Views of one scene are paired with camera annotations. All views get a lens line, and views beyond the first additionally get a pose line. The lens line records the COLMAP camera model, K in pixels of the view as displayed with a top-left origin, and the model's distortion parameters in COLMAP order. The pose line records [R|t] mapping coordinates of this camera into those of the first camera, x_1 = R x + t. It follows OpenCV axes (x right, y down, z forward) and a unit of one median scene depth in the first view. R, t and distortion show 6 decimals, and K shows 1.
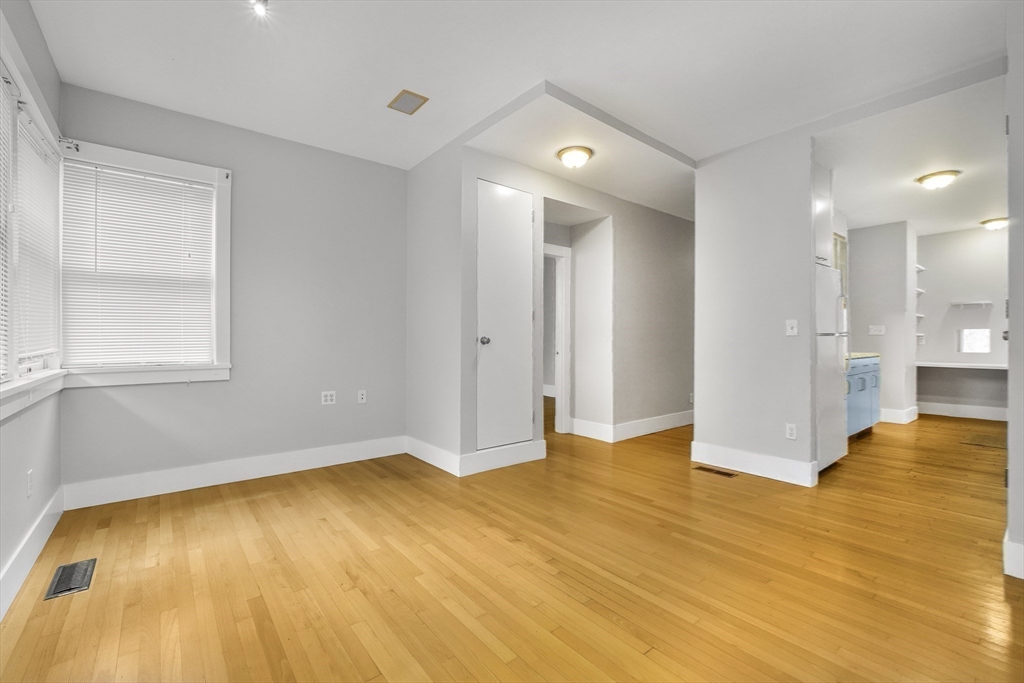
lens RADIAL K [[436.4, 0, 512.0], [0, 436.4, 341.5], [0, 0, 1]] dist [-0.000722, -0.000092]
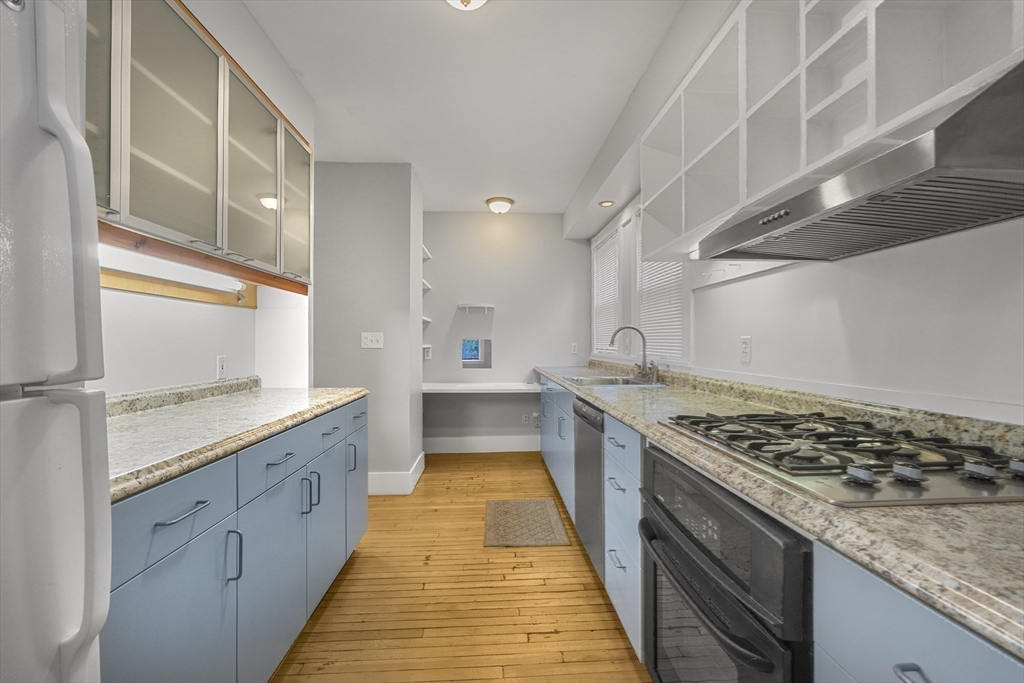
lens RADIAL K [[436.4, 0, 512.0], [0, 436.4, 341.5], [0, 0, 1]] dist [-0.000722, -0.000092]
pose [[0.584150, 0.007913, 0.811607, 0.446156], [0.005411, 0.999892, -0.013643, -0.014403], [-0.811628, 0.012361, 0.584044, 0.477155]]
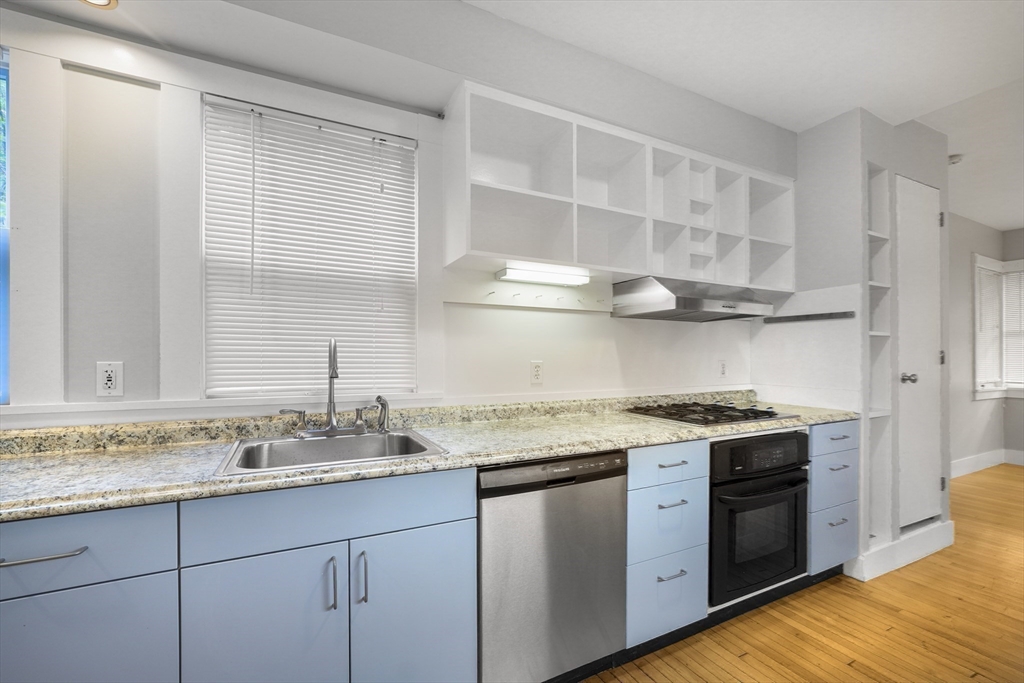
lens RADIAL K [[450.6, 0, 511.8], [0, 450.6, 356.3], [0, 0, 1]] dist [-0.001427, -0.000107]
pose [[-0.980060, 0.000671, 0.198702, 1.073024], [0.002389, 0.999962, 0.008407, -0.042884], [-0.198689, 0.008714, -0.980024, 1.336648]]
